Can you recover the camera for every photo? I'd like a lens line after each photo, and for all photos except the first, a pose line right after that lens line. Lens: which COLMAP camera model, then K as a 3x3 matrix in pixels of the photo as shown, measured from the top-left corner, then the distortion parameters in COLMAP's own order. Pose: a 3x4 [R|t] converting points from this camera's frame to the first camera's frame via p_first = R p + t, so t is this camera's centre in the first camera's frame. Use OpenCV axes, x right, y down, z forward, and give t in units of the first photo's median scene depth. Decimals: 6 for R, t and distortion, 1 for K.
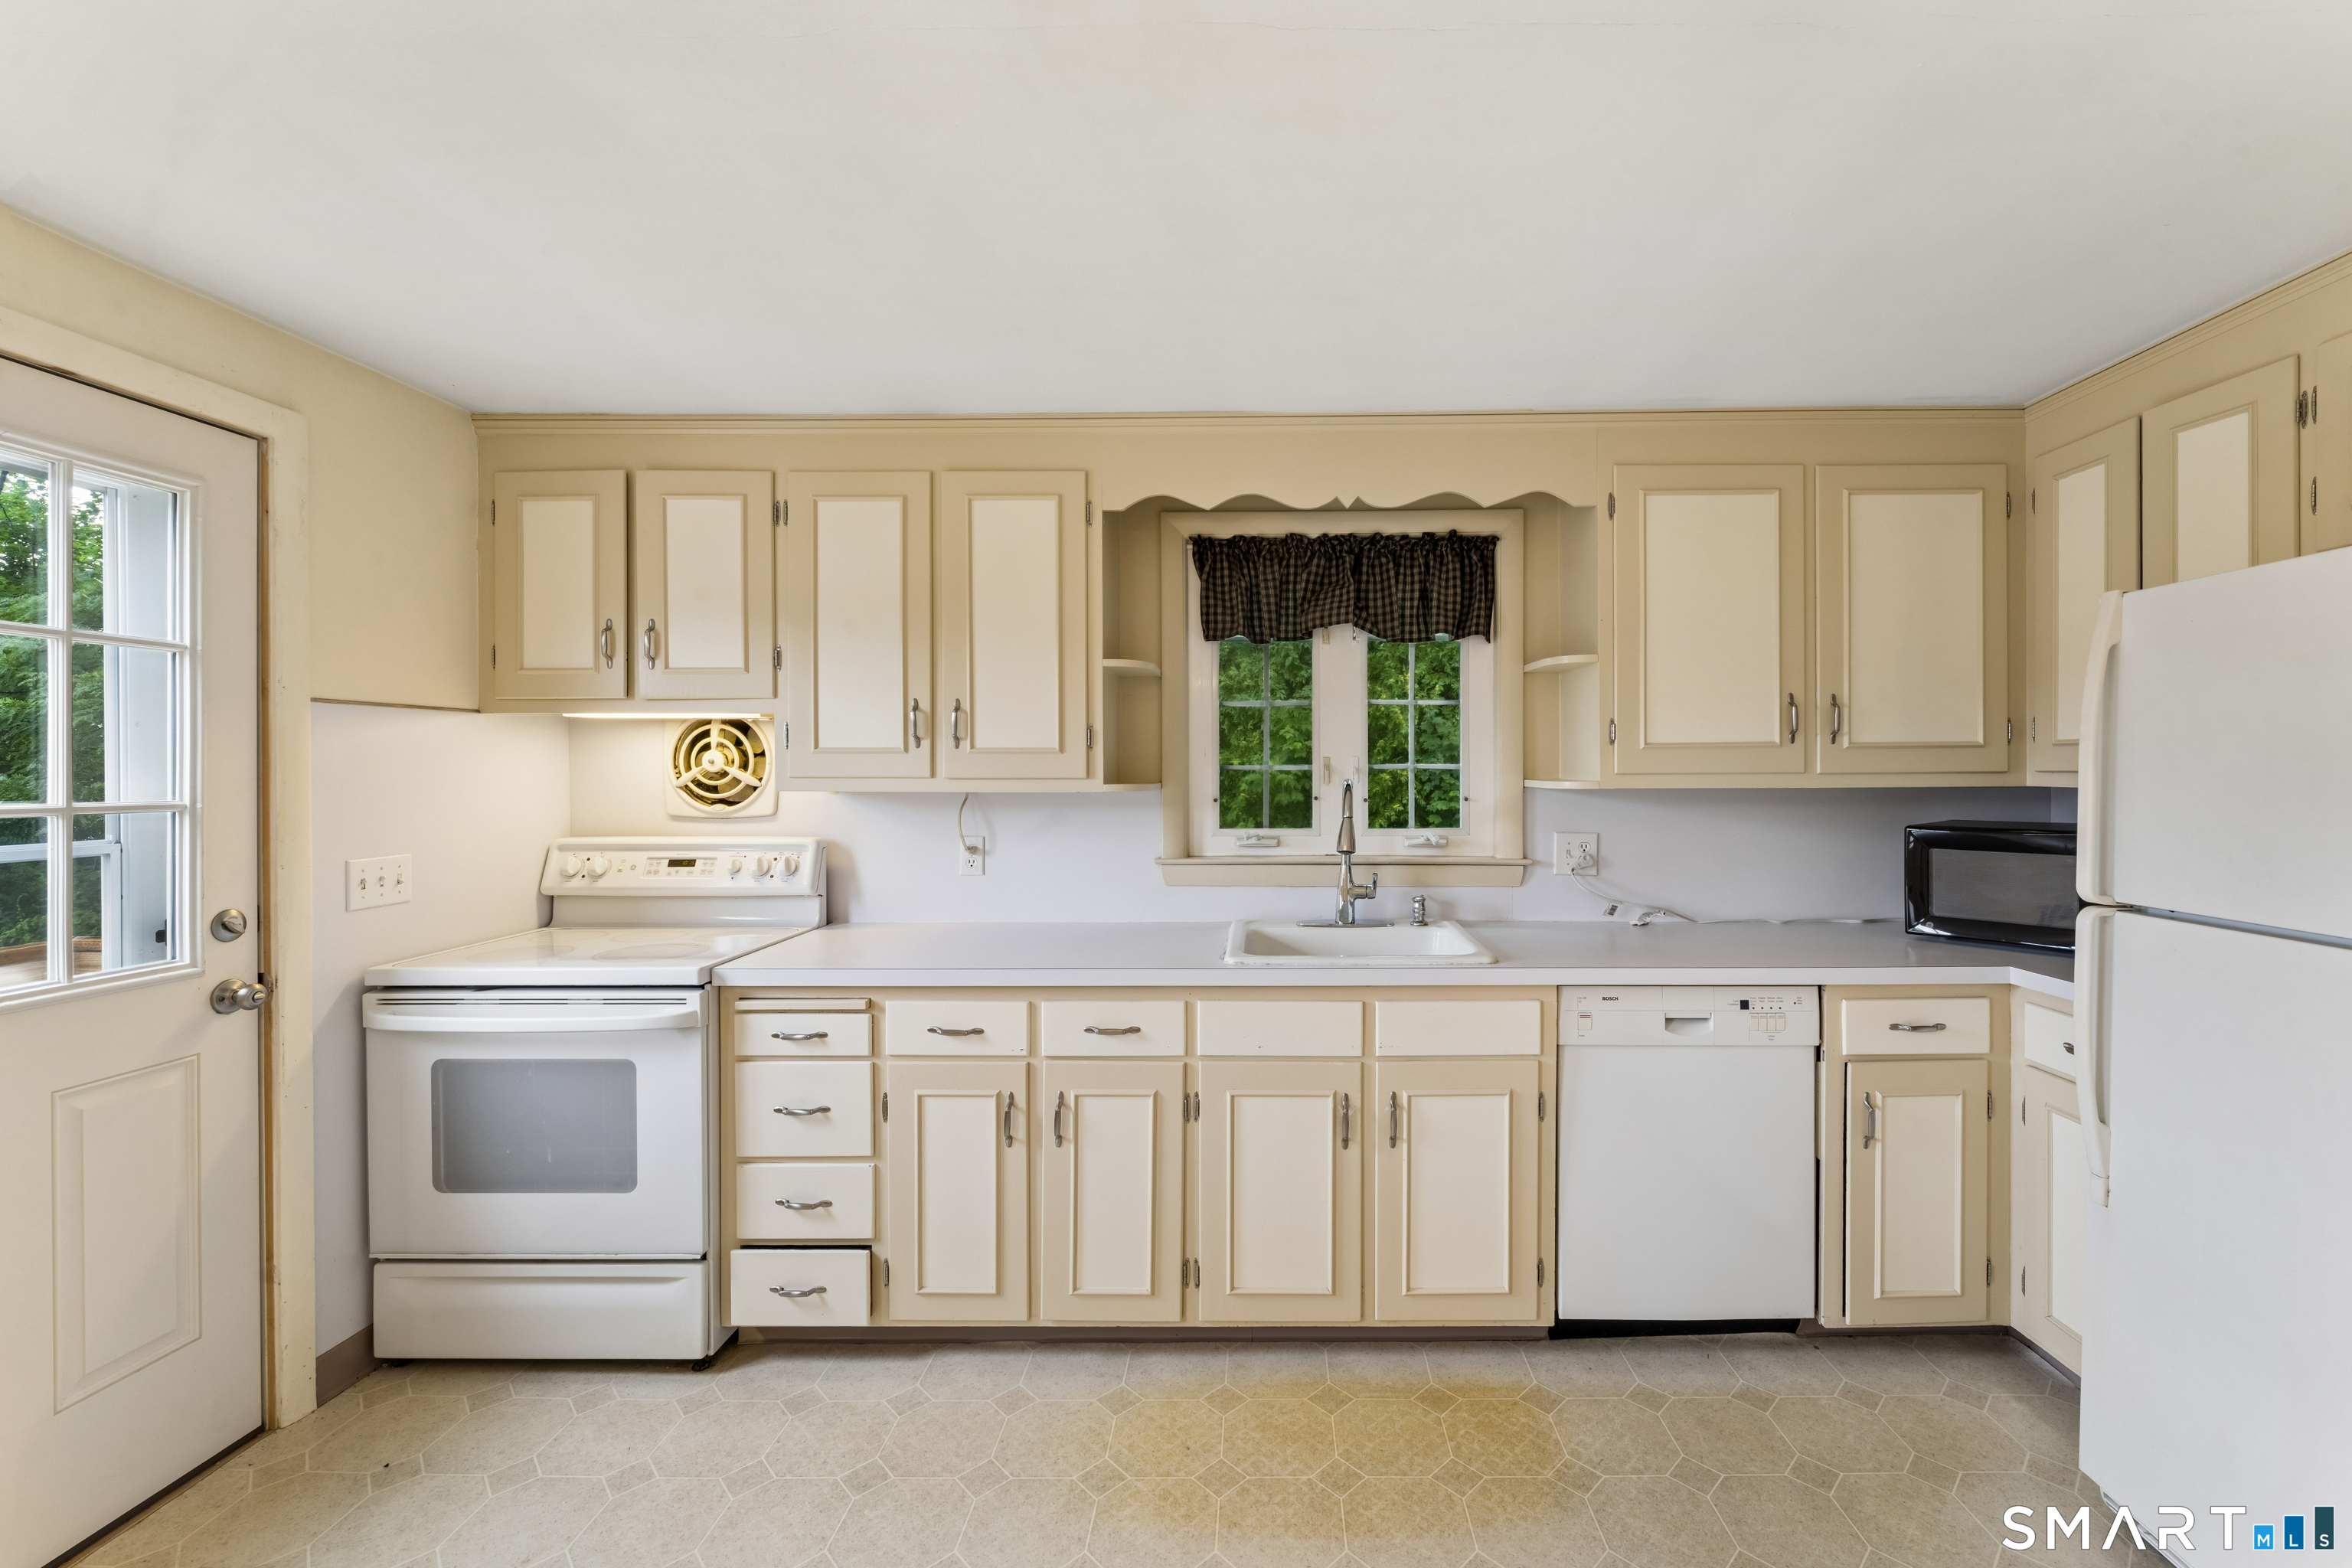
lens RADIAL K [[973.6, 0, 1258.5], [0, 973.6, 770.9], [0, 0, 1]] dist [-0.001255, -0.000657]
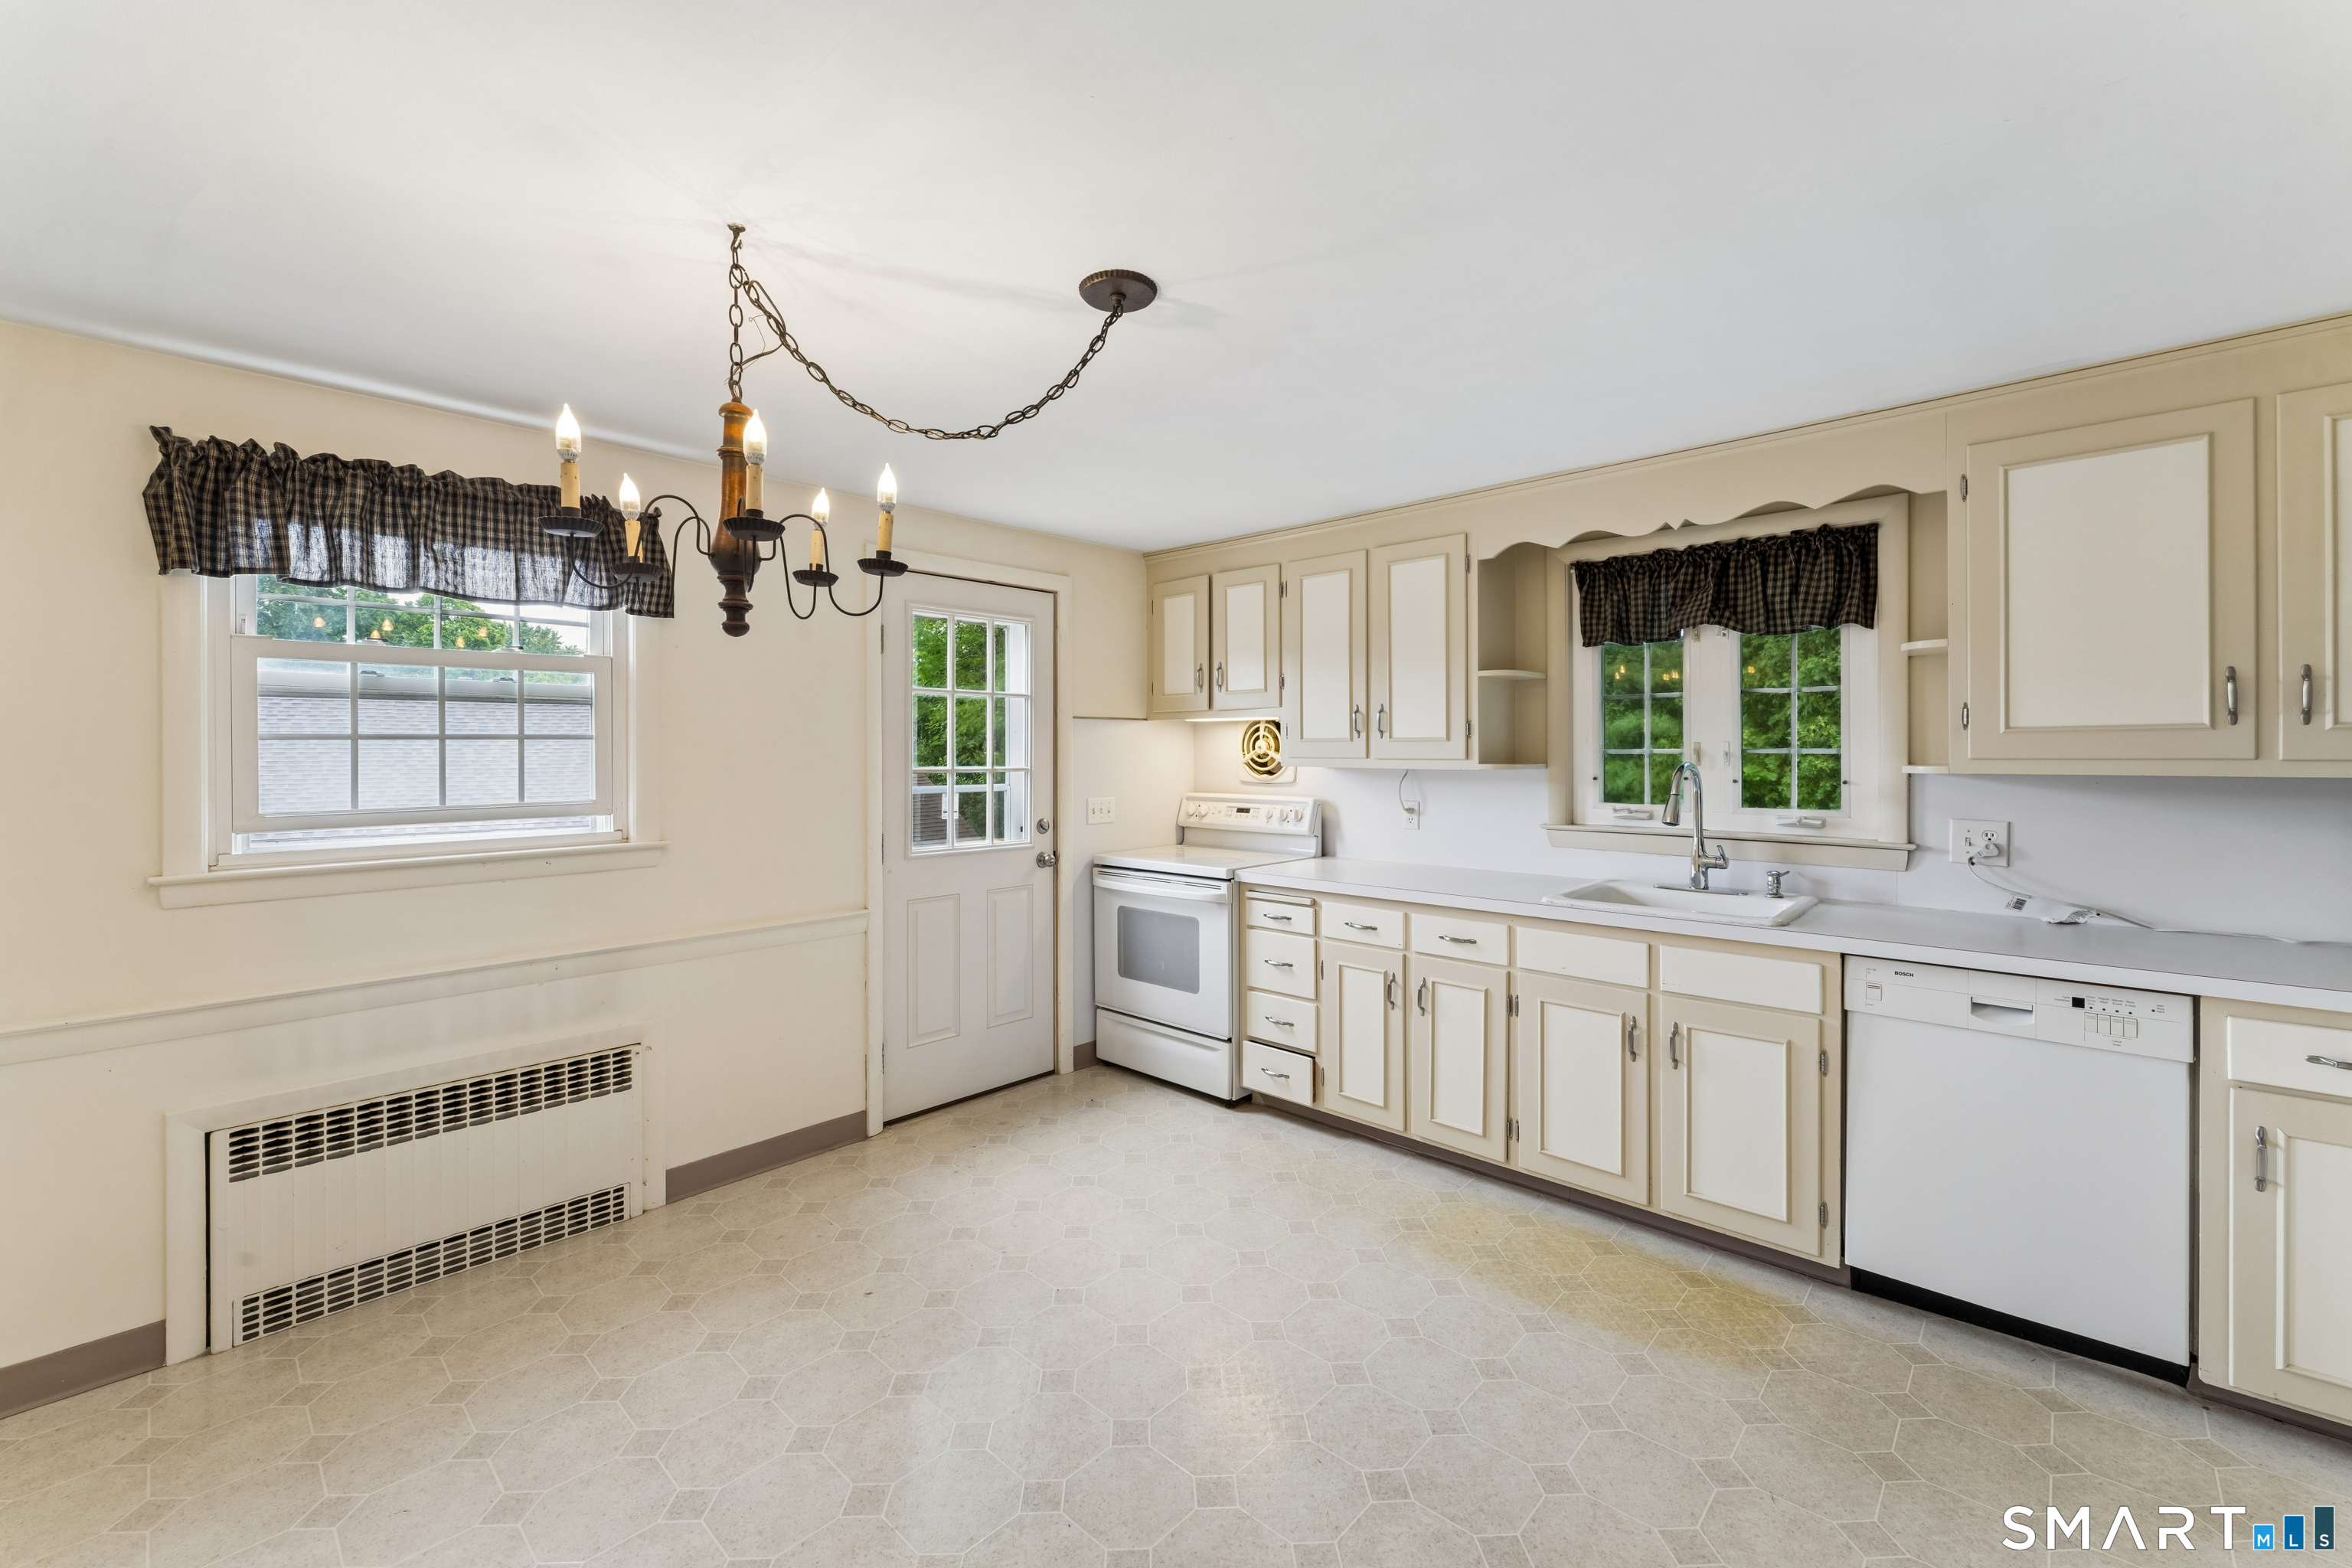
lens RADIAL K [[961.2, 0, 1174.3], [0, 961.2, 746.3], [0, 0, 1]] dist [0.000489, -0.000072]
pose [[0.732544, -0.001903, -0.680717, 0.472927], [-0.001841, 0.999987, -0.004778, -0.003875], [0.680717, 0.004753, 0.732531, -0.278576]]
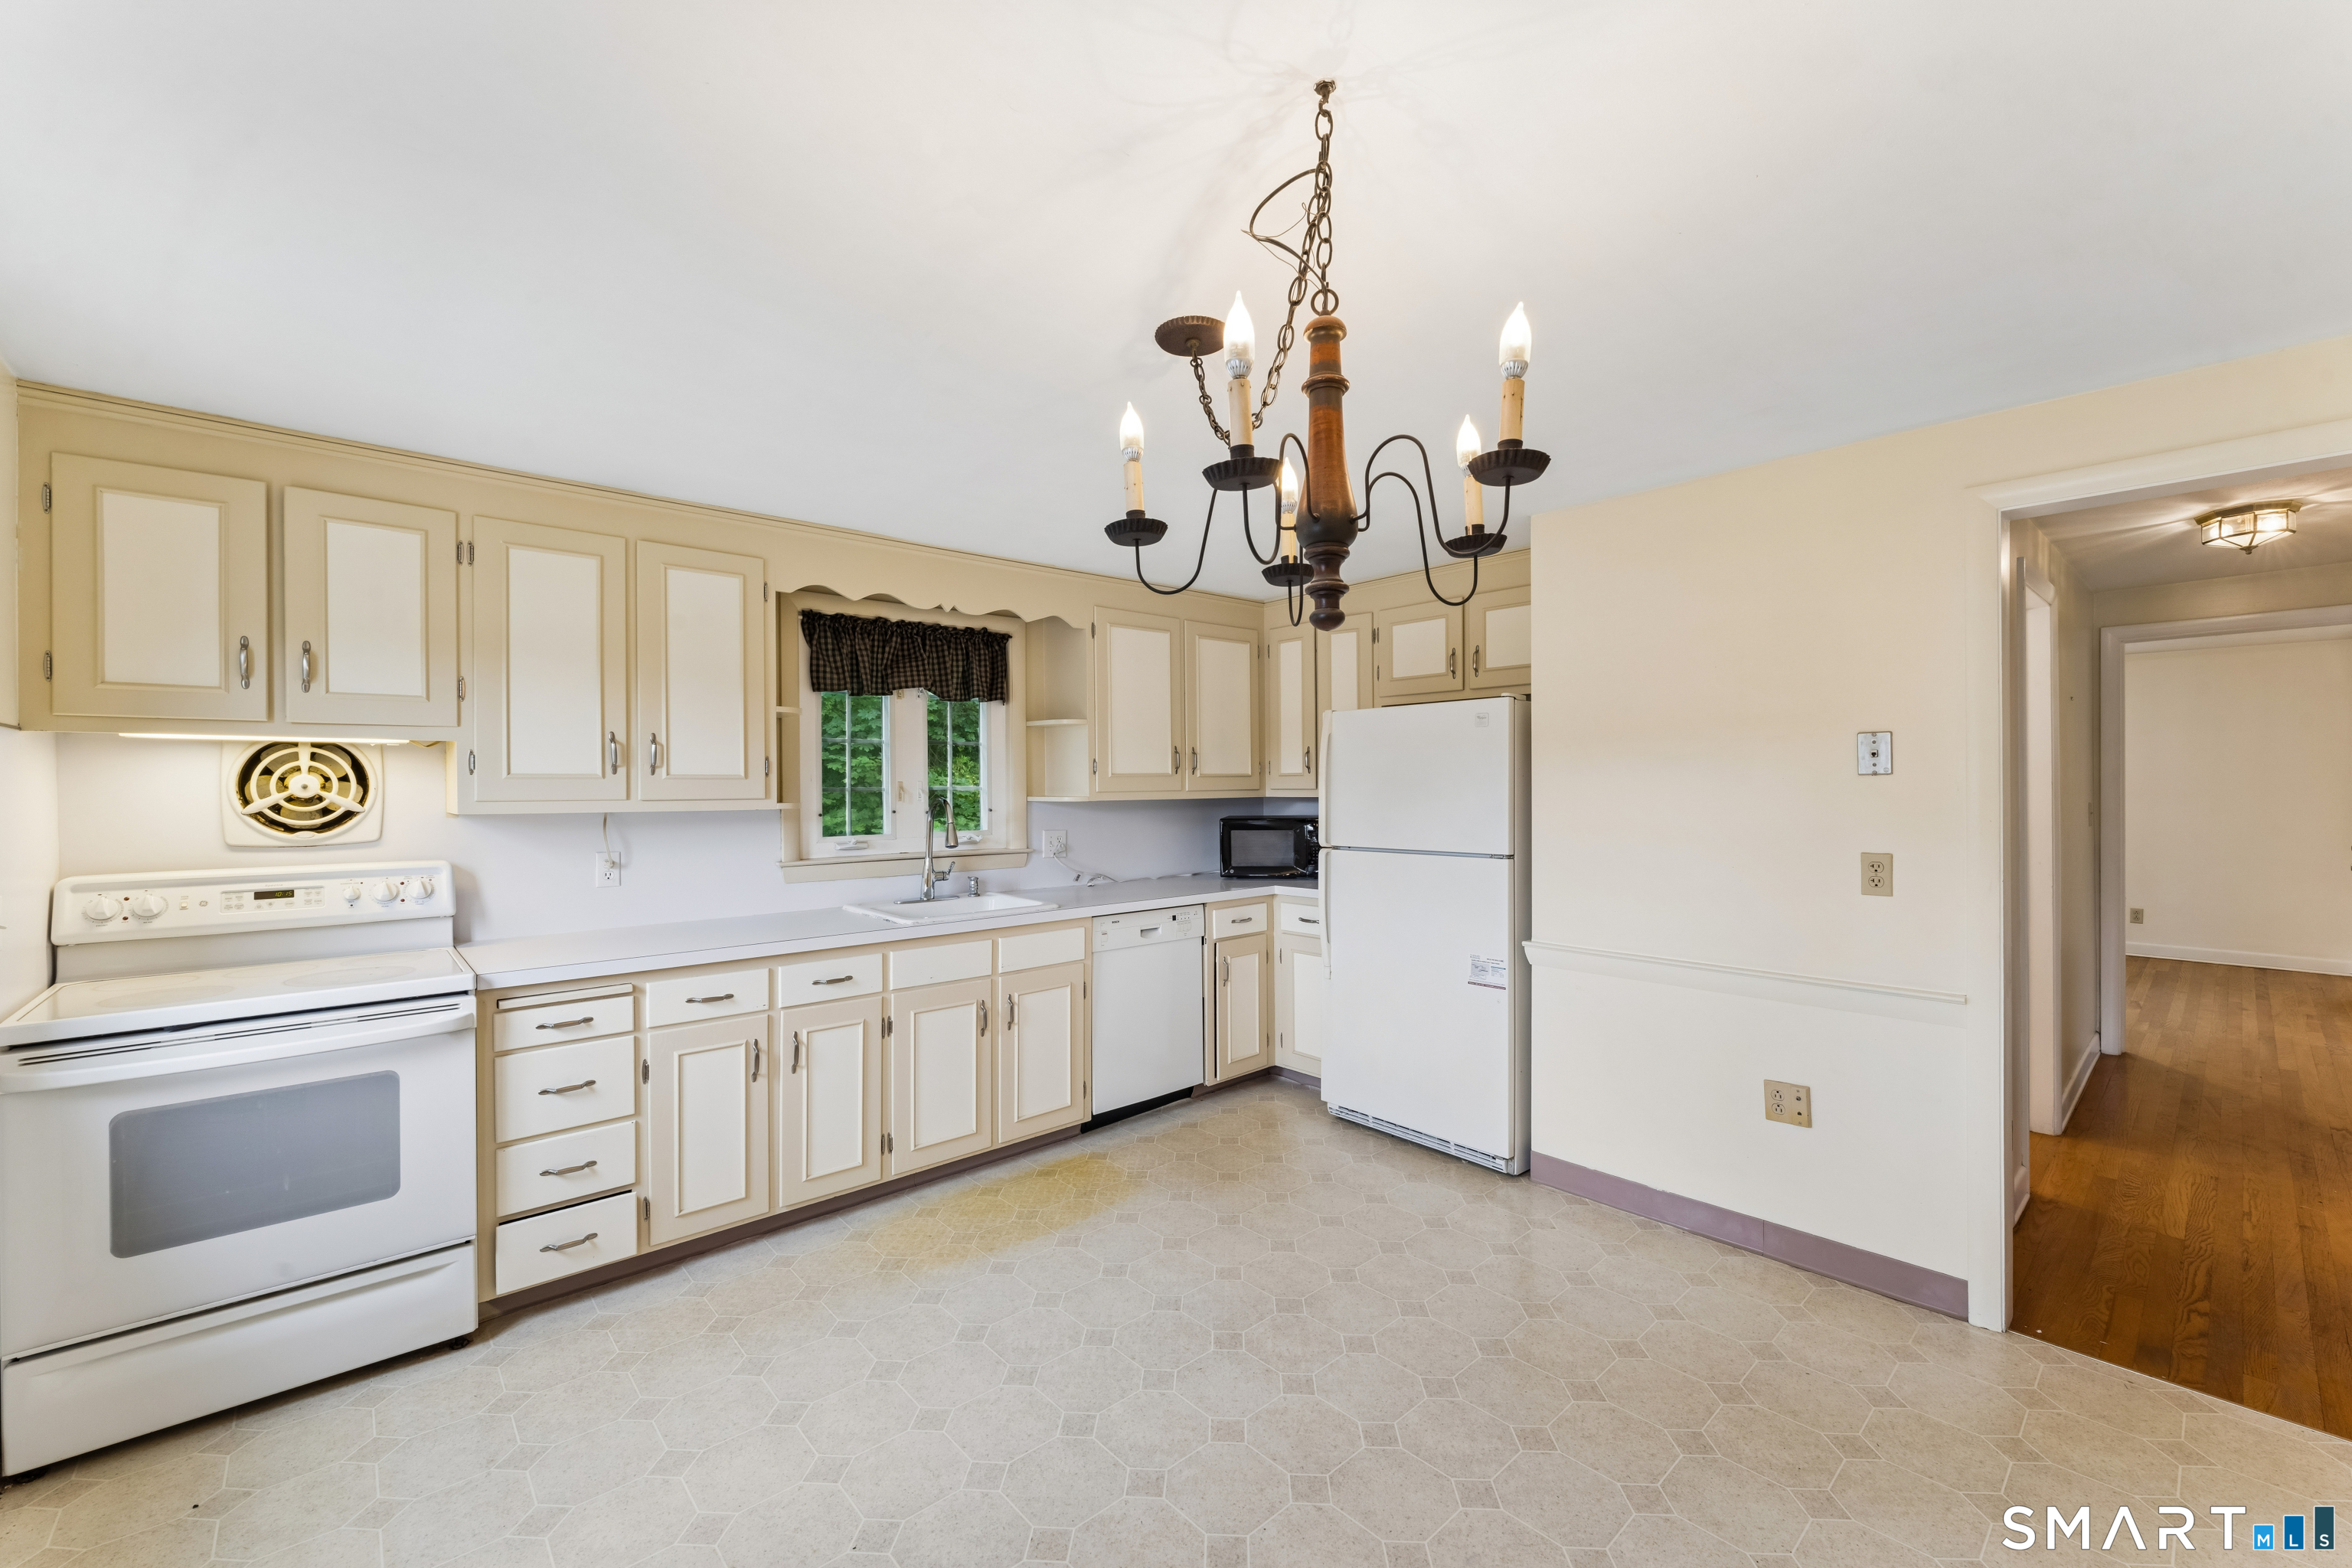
lens RADIAL K [[945.8, 0, 1176.0], [0, 945.8, 784.0], [0, 0, 1]] dist [-0.000087, -0.000113]
pose [[0.743850, -0.002002, 0.668344, -0.654840], [0.008624, 0.999941, -0.006603, 0.001417], [-0.668291, 0.010676, 0.743823, -0.309507]]
